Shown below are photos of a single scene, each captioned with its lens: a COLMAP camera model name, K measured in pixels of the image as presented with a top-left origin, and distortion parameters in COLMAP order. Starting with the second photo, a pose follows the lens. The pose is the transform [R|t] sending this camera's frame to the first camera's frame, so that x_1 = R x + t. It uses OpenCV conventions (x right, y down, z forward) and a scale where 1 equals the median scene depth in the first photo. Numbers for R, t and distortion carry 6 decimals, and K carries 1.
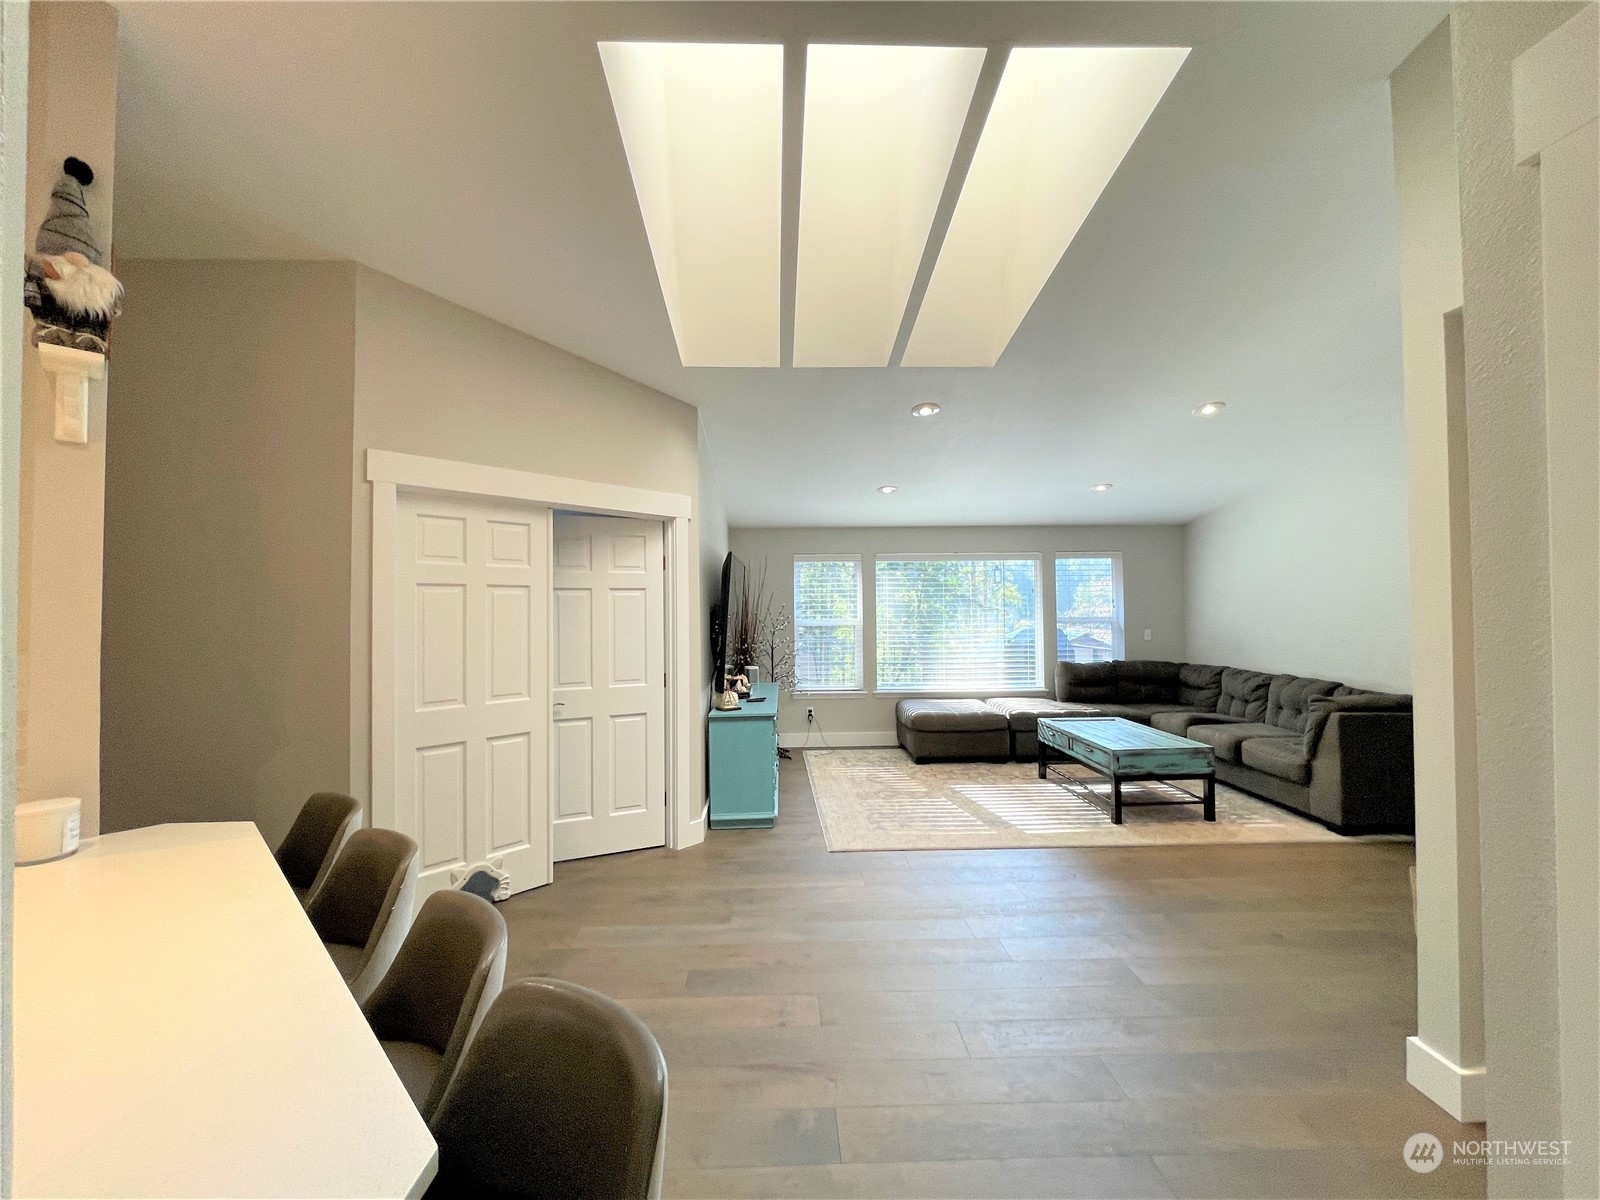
lens RADIAL K [[647.1, 0, 795.9], [0, 647.1, 601.5], [0, 0, 1]] dist [0.000254, -0.000474]
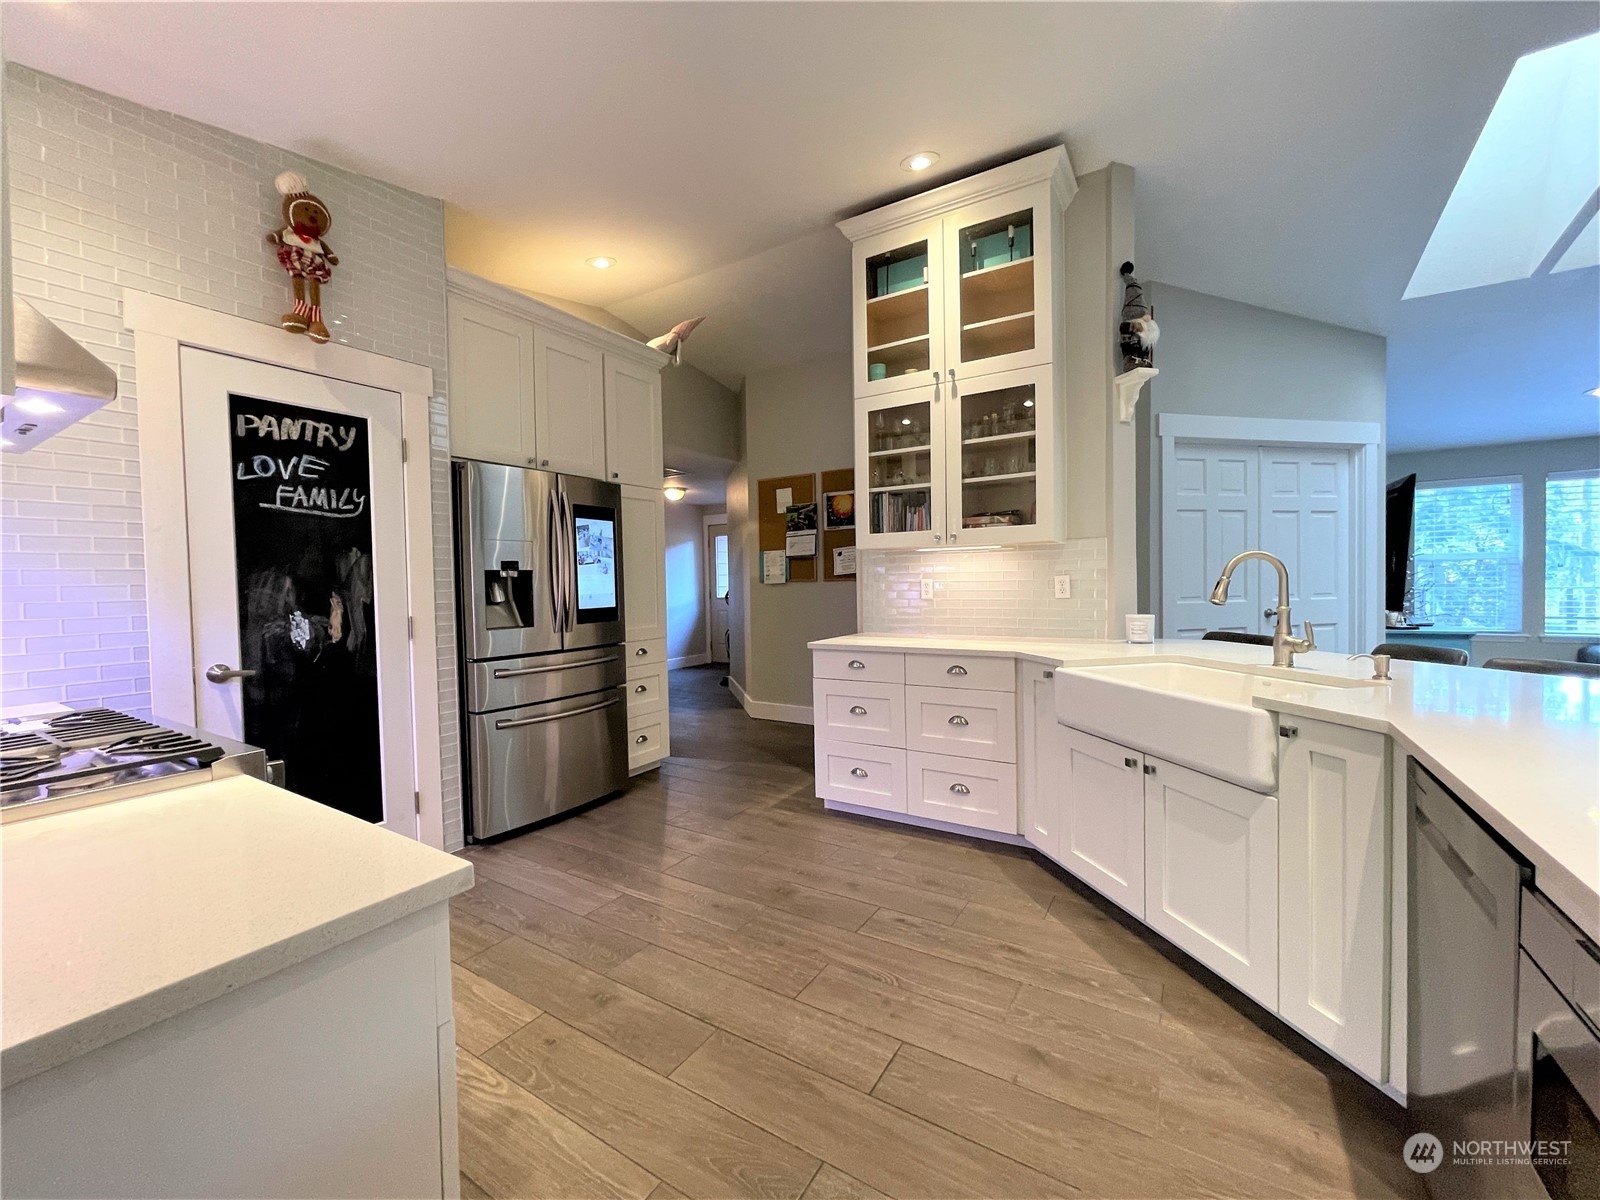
lens RADIAL K [[647.1, 0, 791.0], [0, 647.1, 595.7], [0, 0, 1]] dist [0.000254, -0.000474]
pose [[0.821613, 0.007822, -0.569992, -0.396069], [0.016734, 0.999144, 0.037832, 0.074063], [0.569800, -0.040621, 0.820779, -0.497912]]
